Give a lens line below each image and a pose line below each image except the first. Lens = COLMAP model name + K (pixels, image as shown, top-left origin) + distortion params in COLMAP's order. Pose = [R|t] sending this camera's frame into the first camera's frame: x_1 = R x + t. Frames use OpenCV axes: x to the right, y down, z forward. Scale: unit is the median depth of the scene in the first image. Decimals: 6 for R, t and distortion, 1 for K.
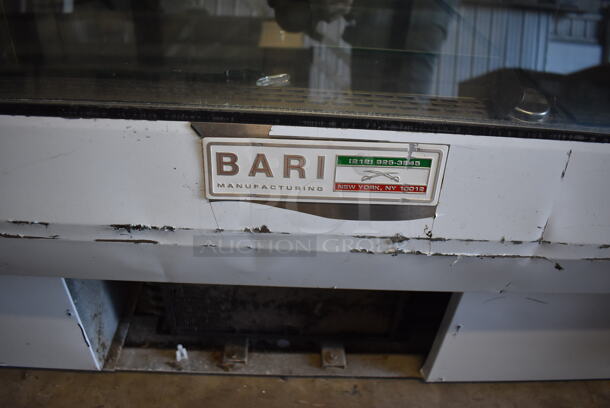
lens RADIAL K [[472.5, 0, 305.0], [0, 472.5, 204.0], [0, 0, 1]] dist [-0.108300, -0.000724]
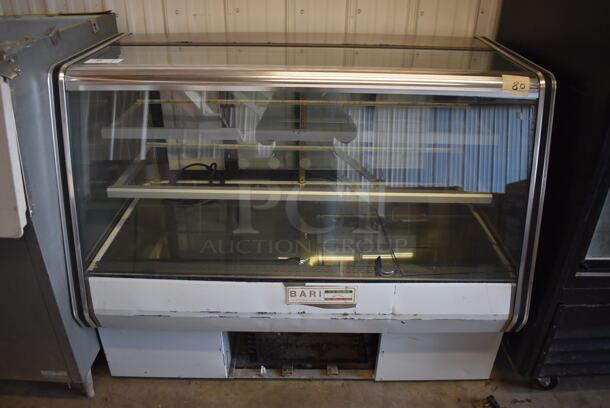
lens RADIAL K [[476.6, 0, 305.0], [0, 476.6, 204.0], [0, 0, 1]] dist [-0.101365, 0.010115]
pose [[0.999041, -0.032393, -0.029451, 0.026975], [0.027113, 0.985969, -0.164714, -0.091540], [0.034373, 0.163758, 0.985902, -1.487308]]
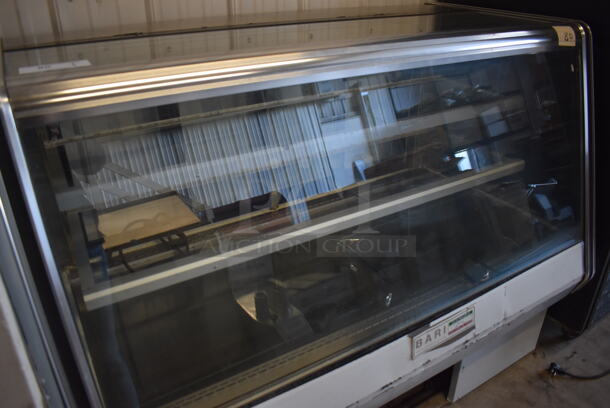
lens RADIAL K [[476.6, 0, 305.0], [0, 476.6, 204.0], [0, 0, 1]] dist [-0.101365, 0.010115]
pose [[0.854850, -0.290016, 0.430259, -0.918272], [0.362572, 0.927051, -0.095490, -0.447914], [-0.371178, 0.237630, 0.897641, -0.730736]]
